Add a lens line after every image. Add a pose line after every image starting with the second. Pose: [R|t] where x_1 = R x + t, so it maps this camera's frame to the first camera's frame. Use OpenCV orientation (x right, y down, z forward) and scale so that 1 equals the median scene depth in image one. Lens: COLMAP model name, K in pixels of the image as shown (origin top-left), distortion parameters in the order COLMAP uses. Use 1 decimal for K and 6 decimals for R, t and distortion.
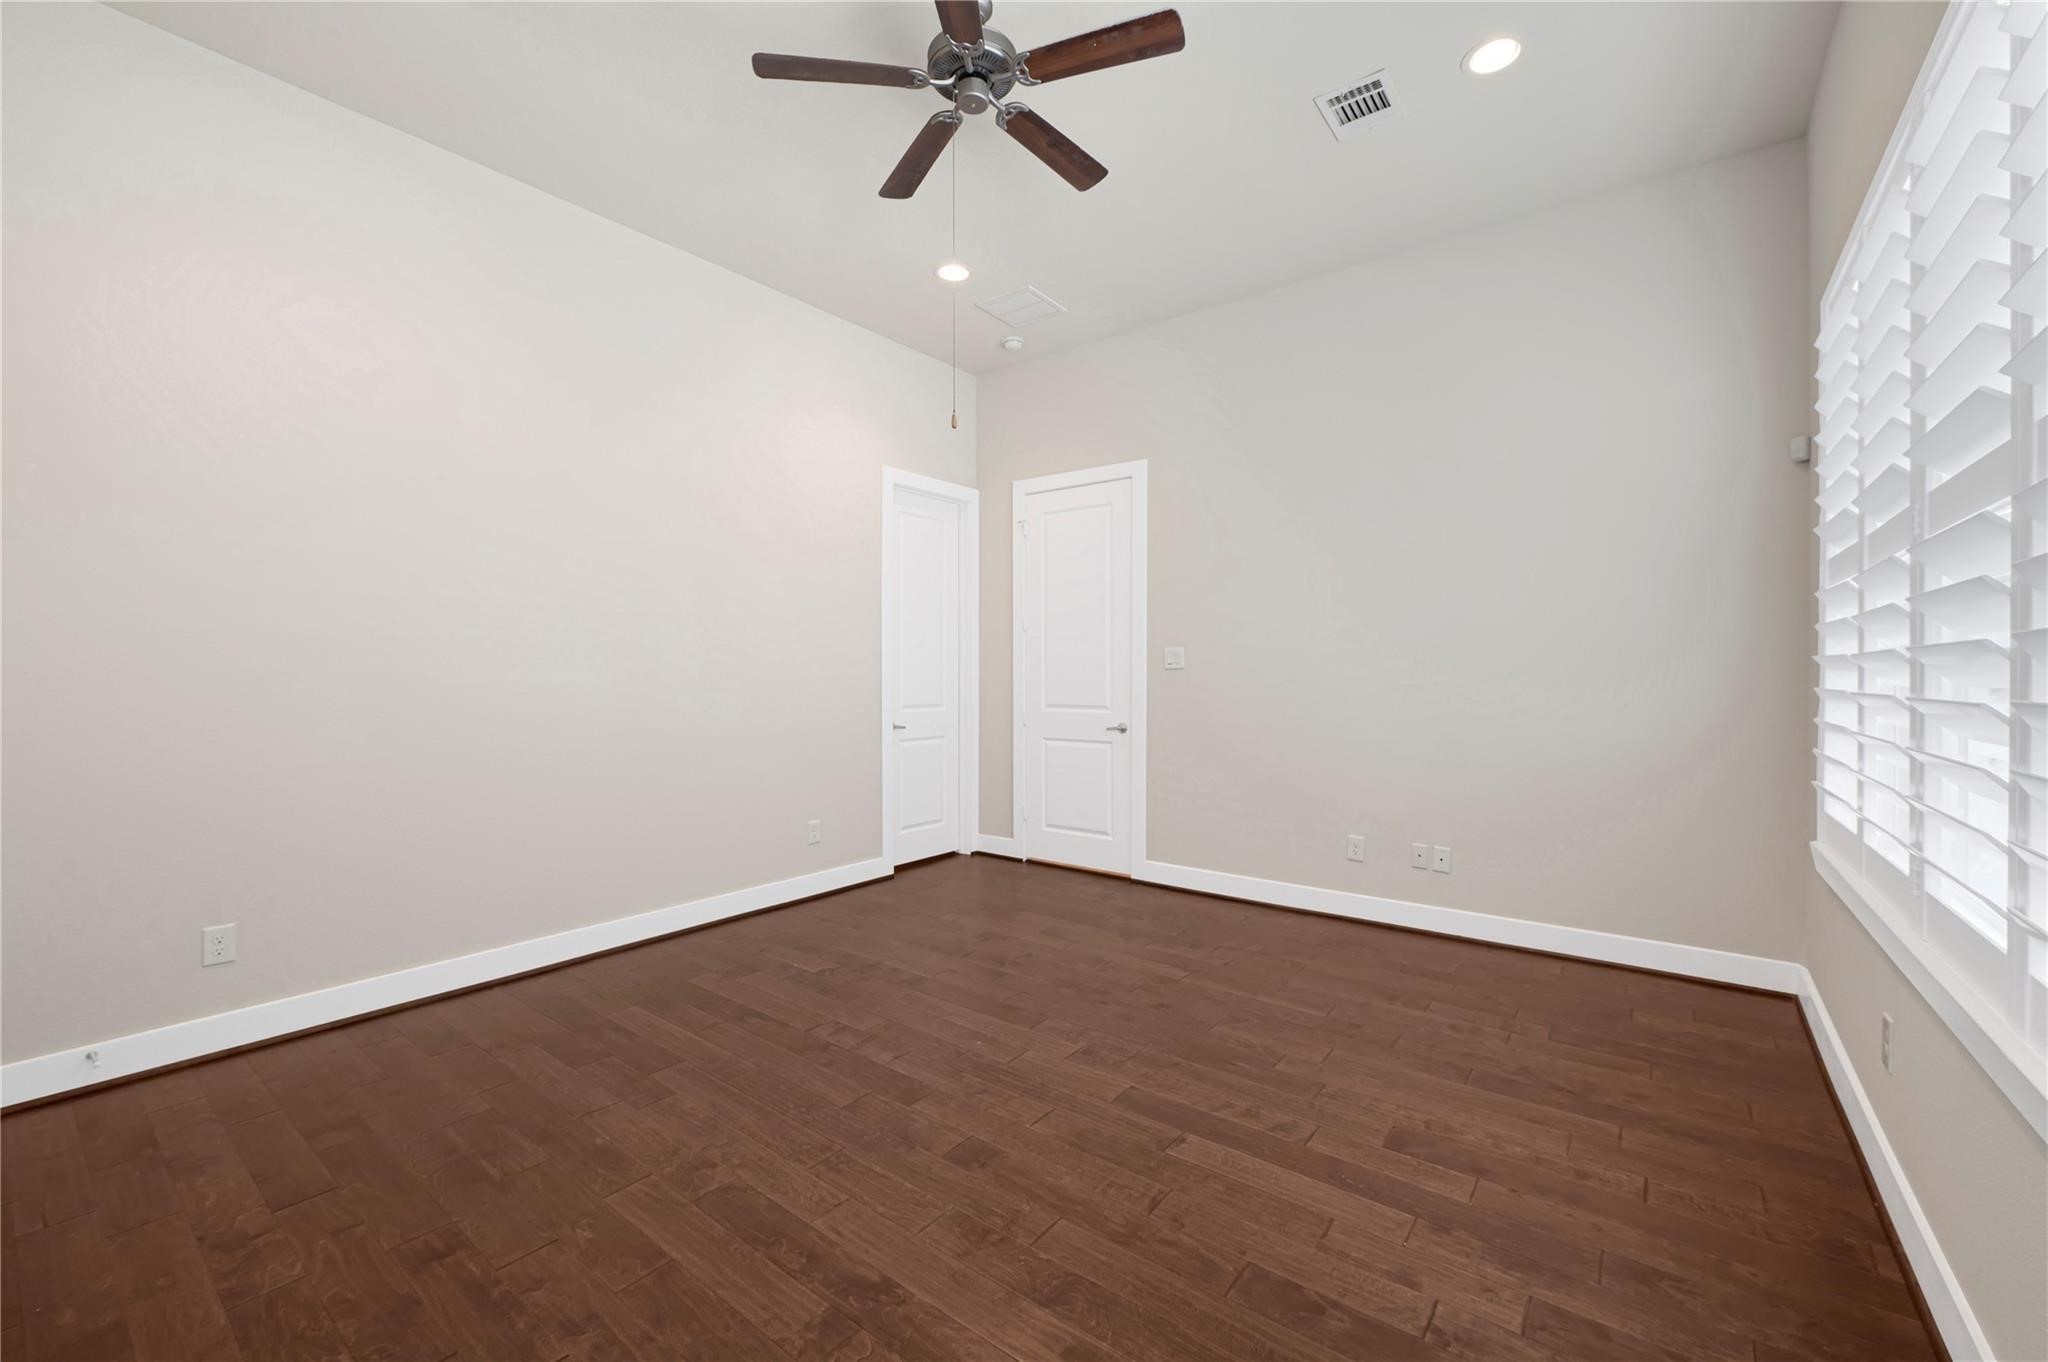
lens RADIAL K [[828.4, 0, 1027.1], [0, 828.4, 670.6], [0, 0, 1]] dist [-0.003909, -0.000453]
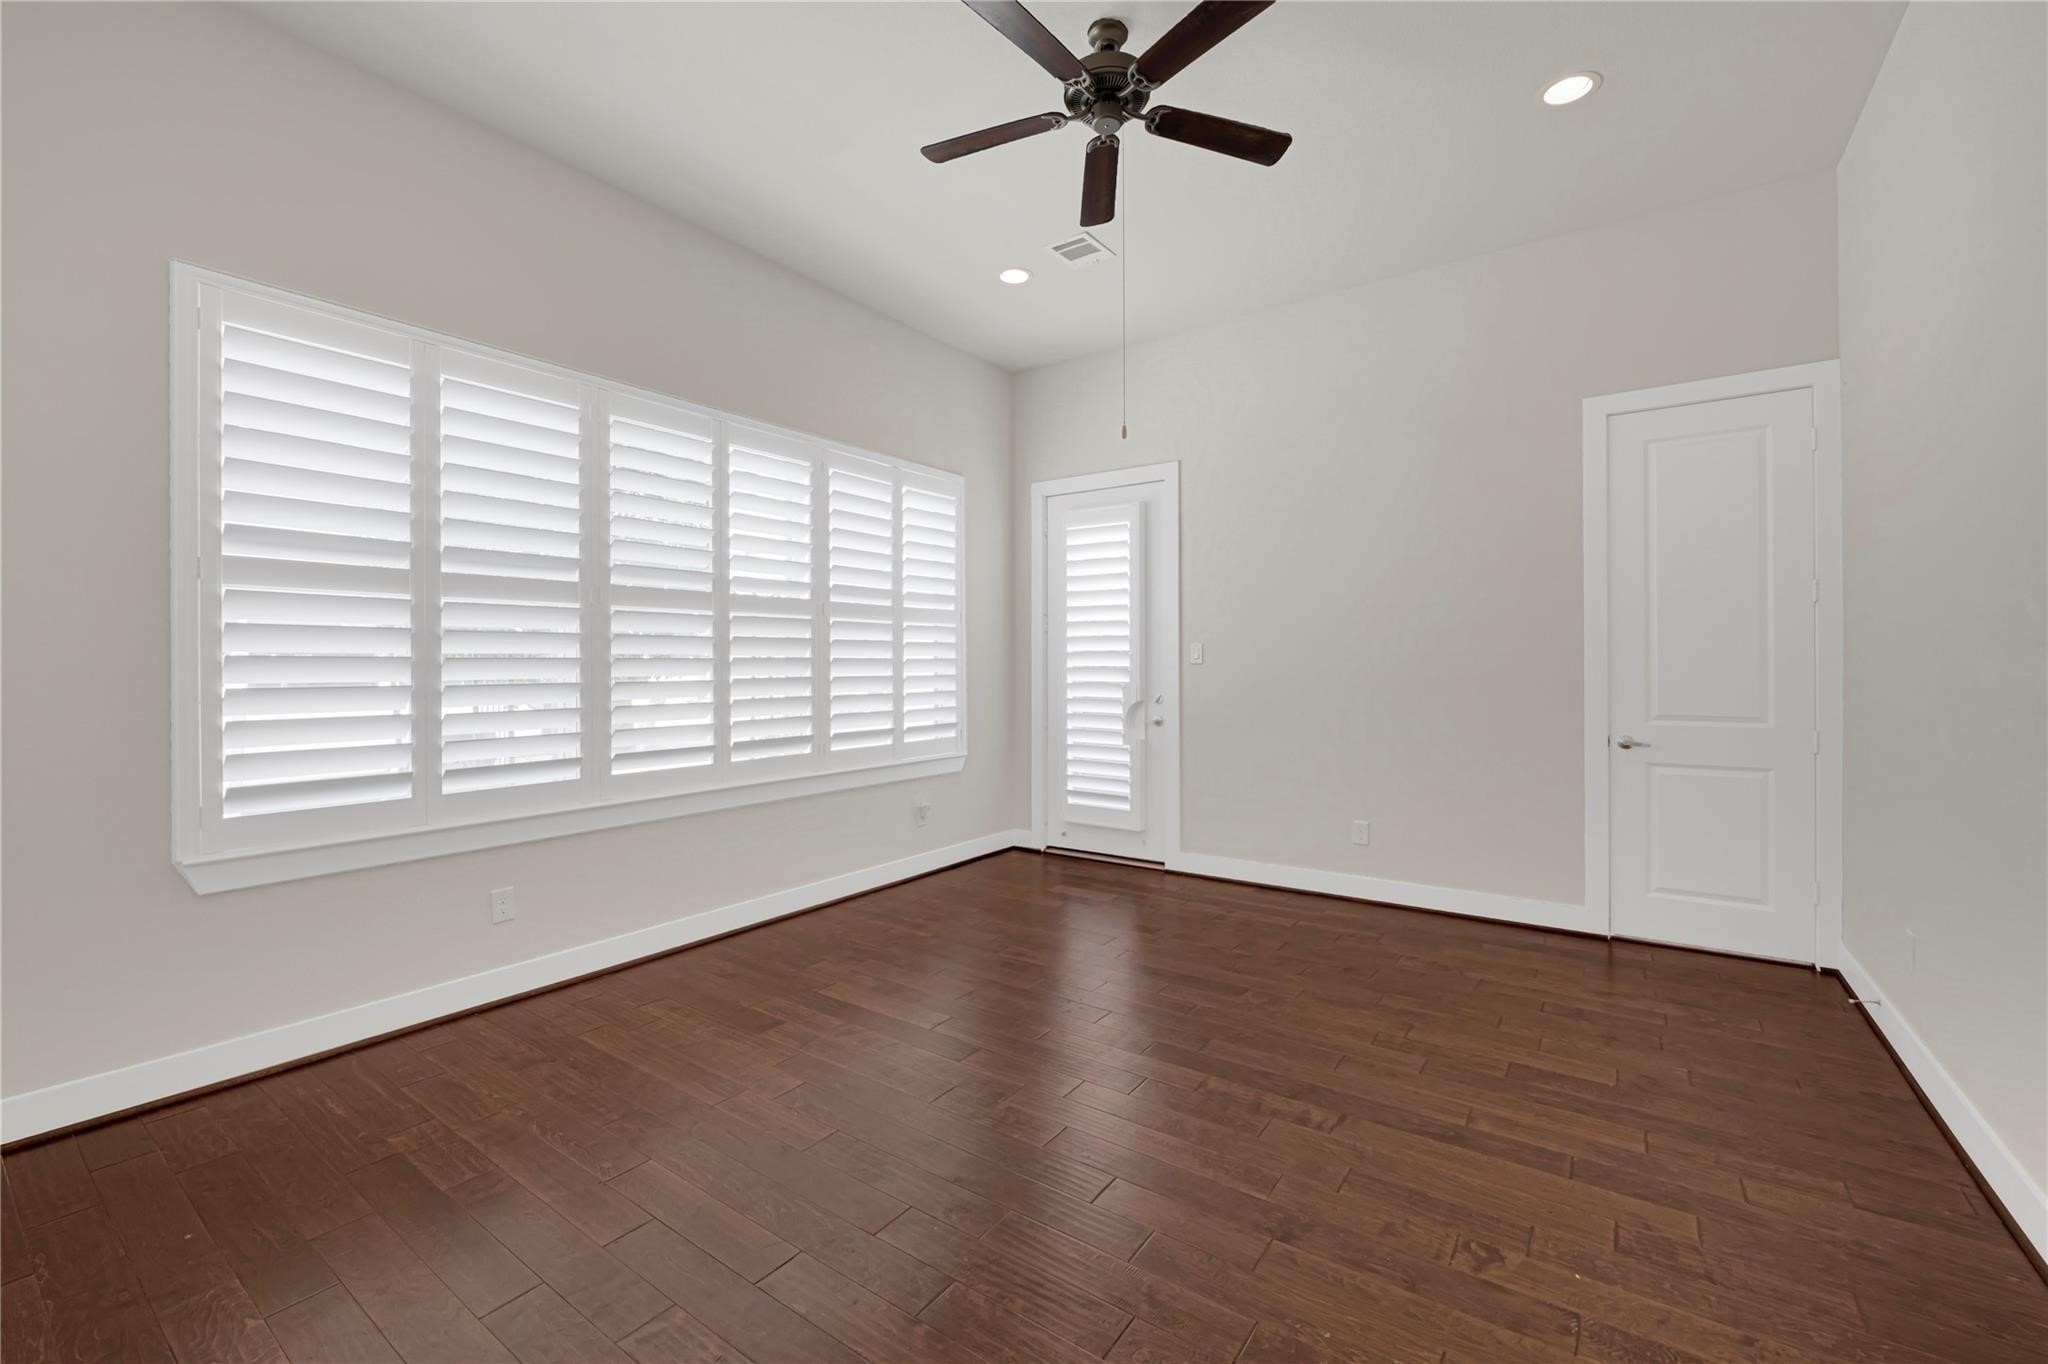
lens RADIAL K [[828.4, 0, 1027.1], [0, 828.4, 671.6], [0, 0, 1]] dist [-0.003909, -0.000453]
pose [[-0.999187, 0.002838, -0.040225, 0.081172], [0.002546, 0.999970, 0.007311, -0.002373], [0.040245, 0.007203, -0.999164, 2.023102]]
